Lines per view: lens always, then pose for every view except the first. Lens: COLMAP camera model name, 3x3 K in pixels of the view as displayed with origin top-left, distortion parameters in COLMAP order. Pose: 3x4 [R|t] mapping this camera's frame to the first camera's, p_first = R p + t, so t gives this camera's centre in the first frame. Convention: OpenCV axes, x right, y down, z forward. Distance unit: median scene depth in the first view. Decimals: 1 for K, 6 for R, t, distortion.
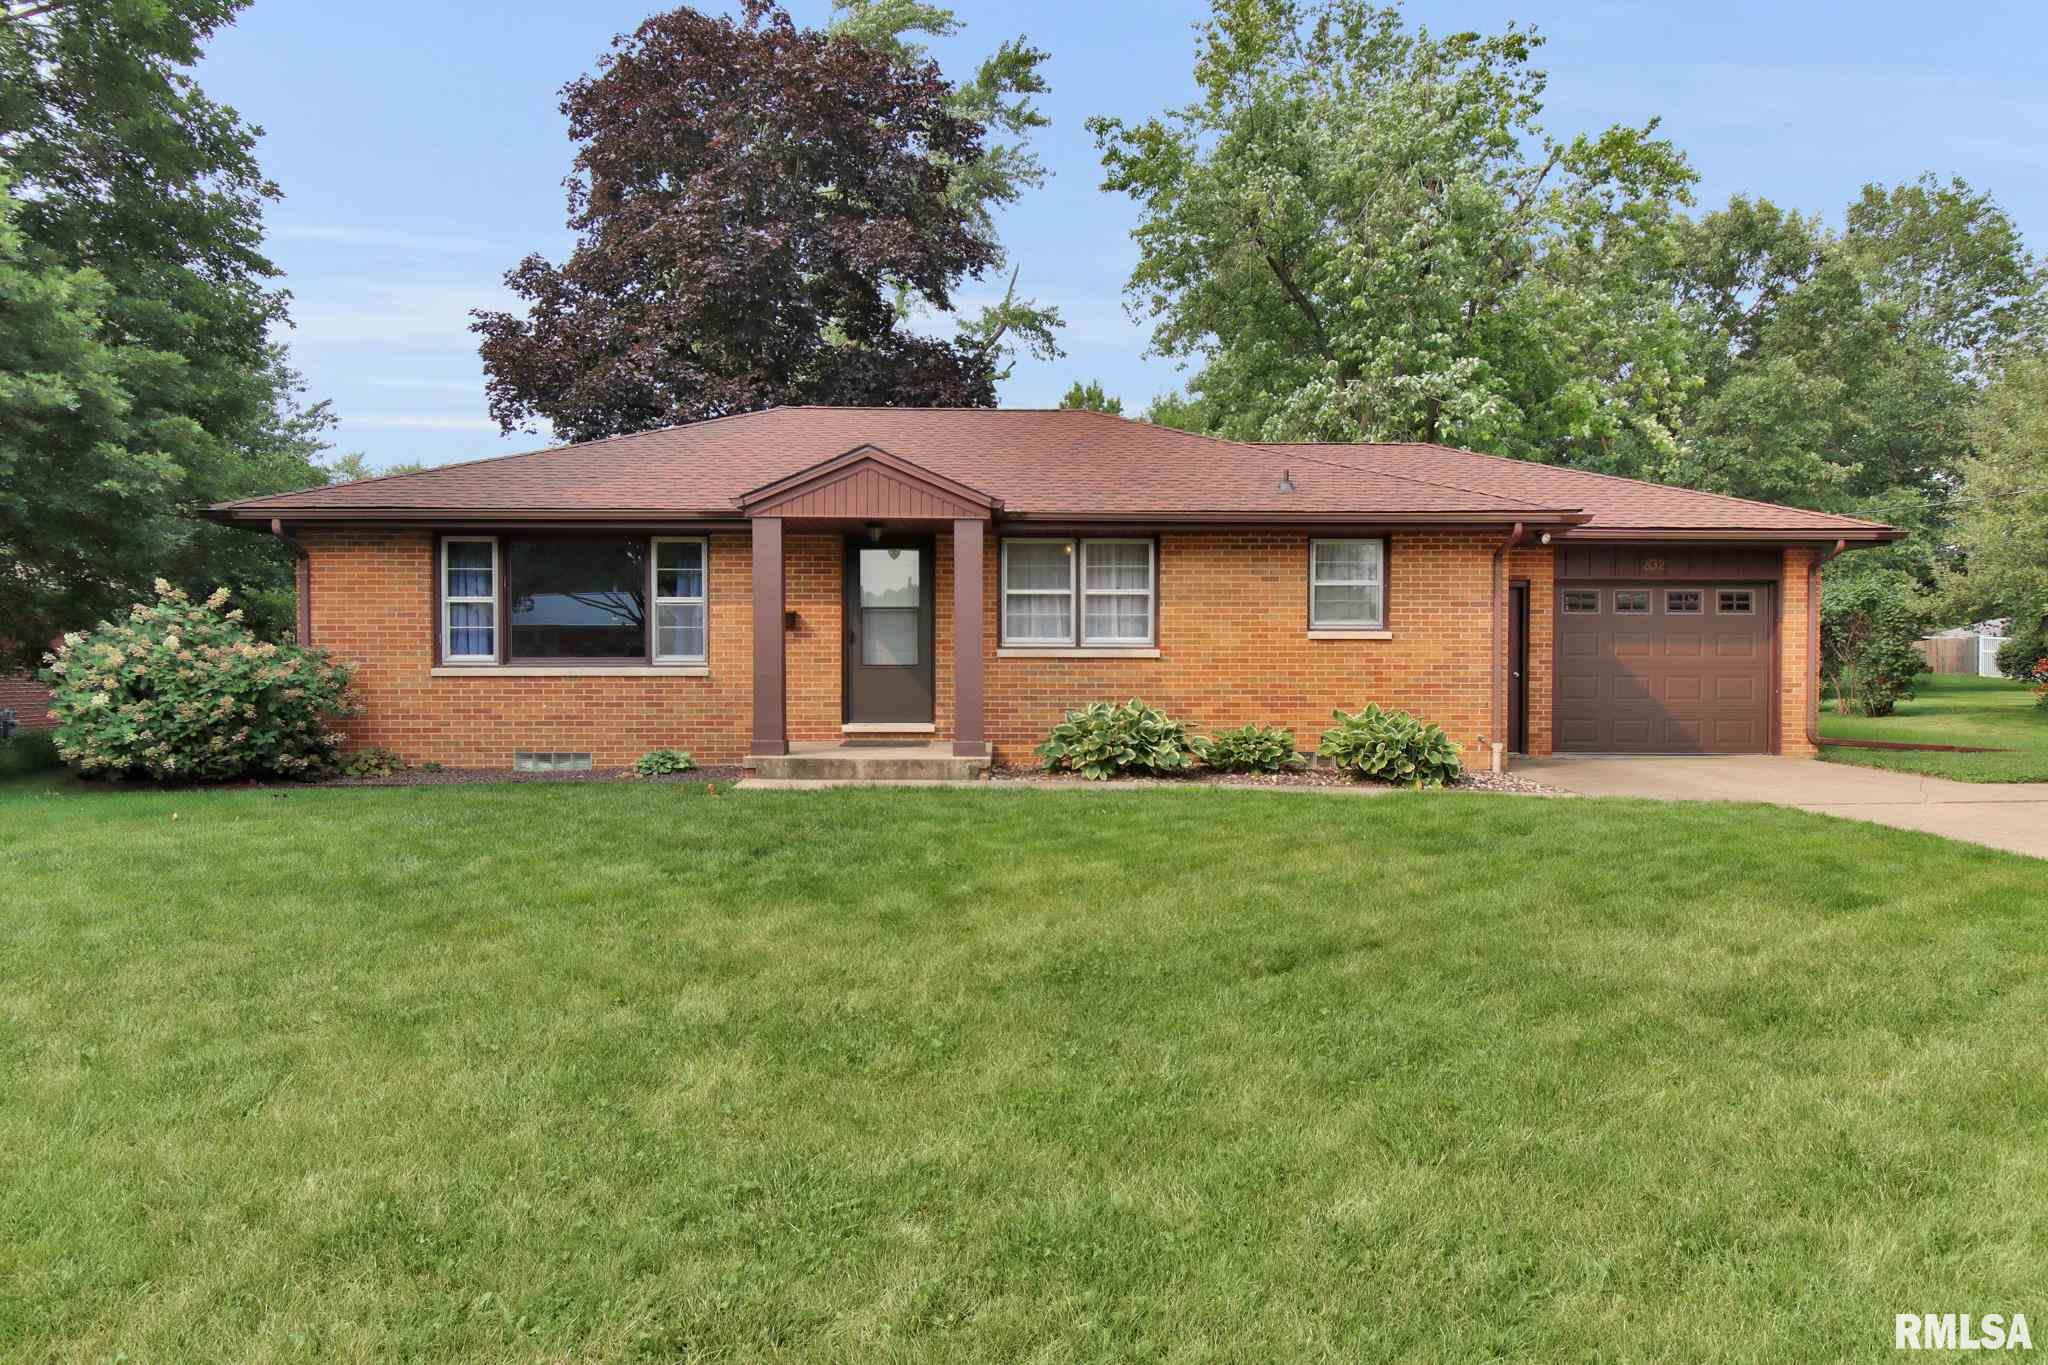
lens RADIAL K [[1231.6, 0, 1030.5], [0, 1231.6, 687.5], [0, 0, 1]] dist [-0.000292, -0.006693]
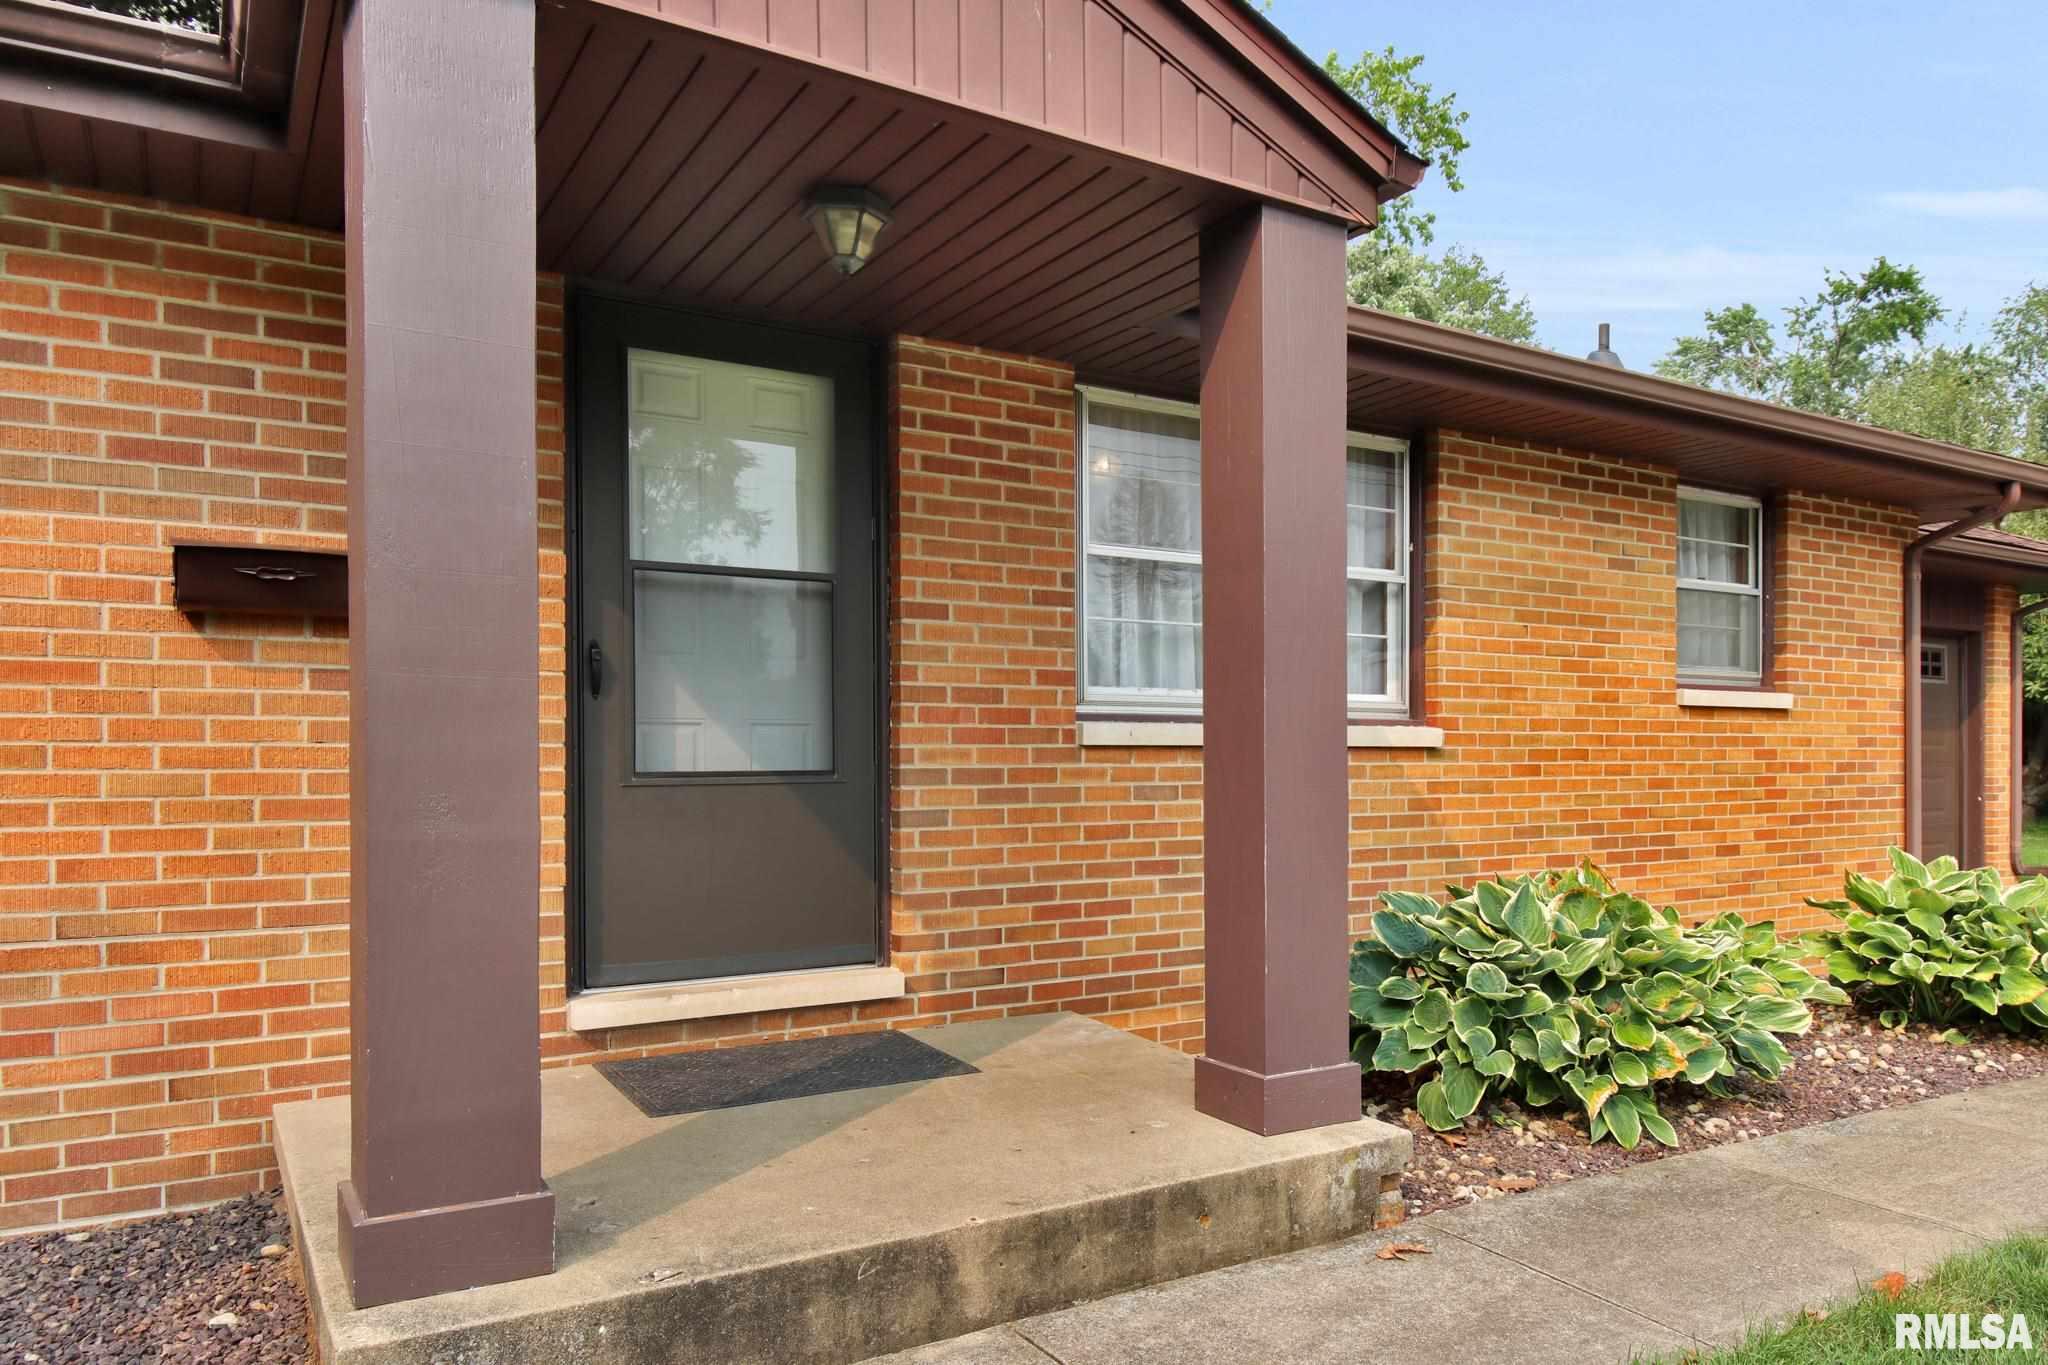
lens RADIAL K [[1403.8, 0, 1154.4], [0, 1403.8, 747.8], [0, 0, 1]] dist [0.000644, 0.000311]
pose [[0.840087, 0.000471, 0.542452, -0.209618], [0.013480, 0.999673, -0.021746, -0.015691], [-0.542285, 0.025581, 0.839805, 0.677368]]
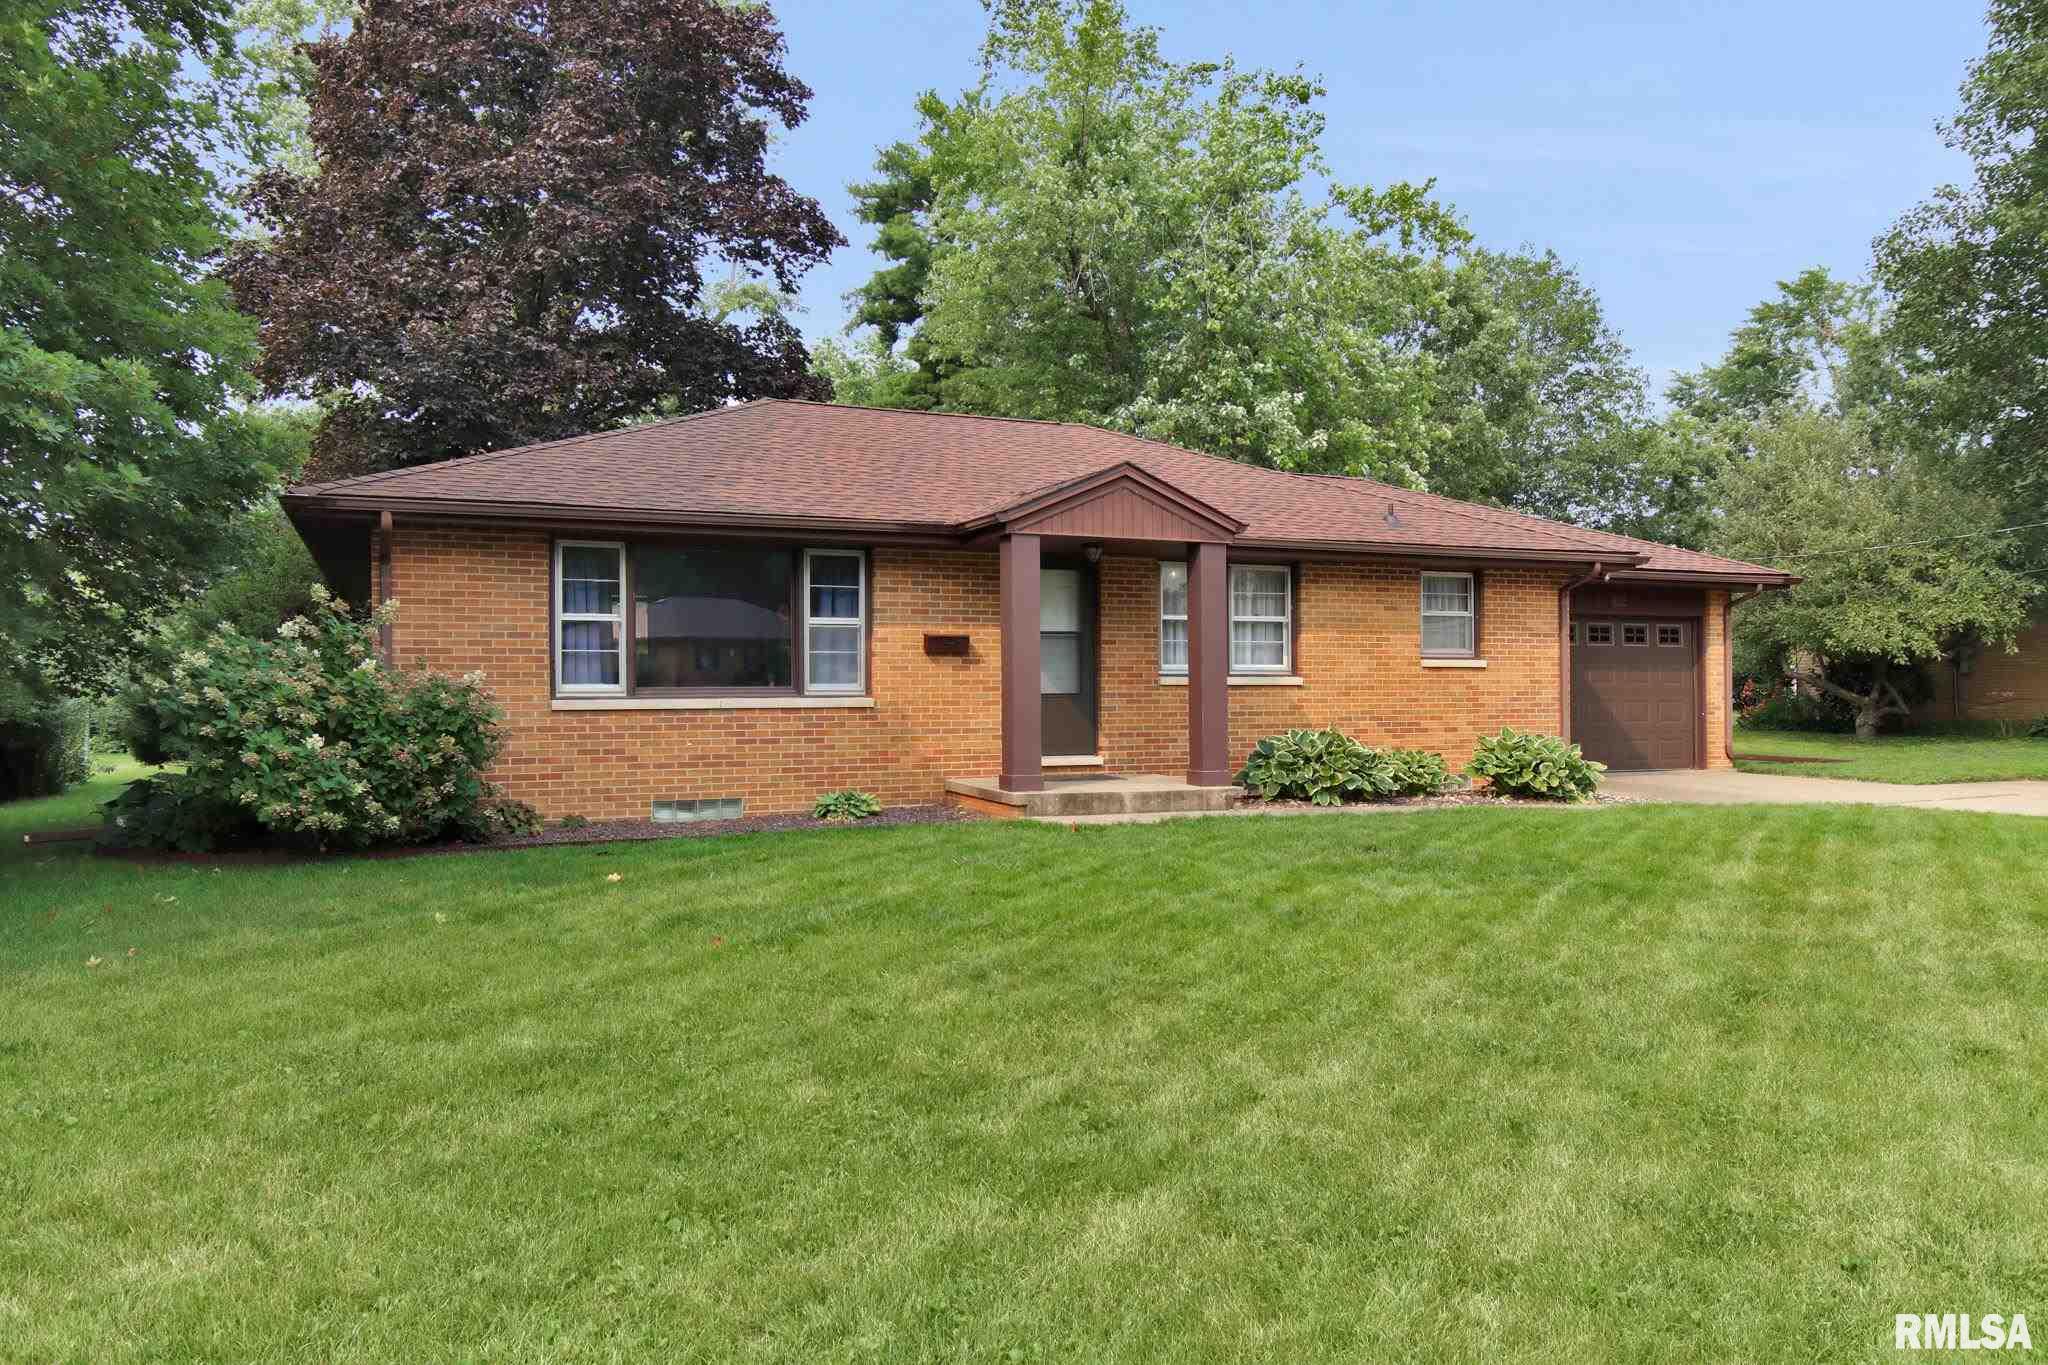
lens RADIAL K [[1441.9, 0, 1017.2], [0, 1441.9, 678.0], [0, 0, 1]] dist [-0.020150, 0.000598]
pose [[0.926486, -0.000614, 0.376328, -0.550616], [0.013249, 0.999432, -0.030985, 0.003244], [-0.376096, 0.033693, 0.925968, 0.001116]]
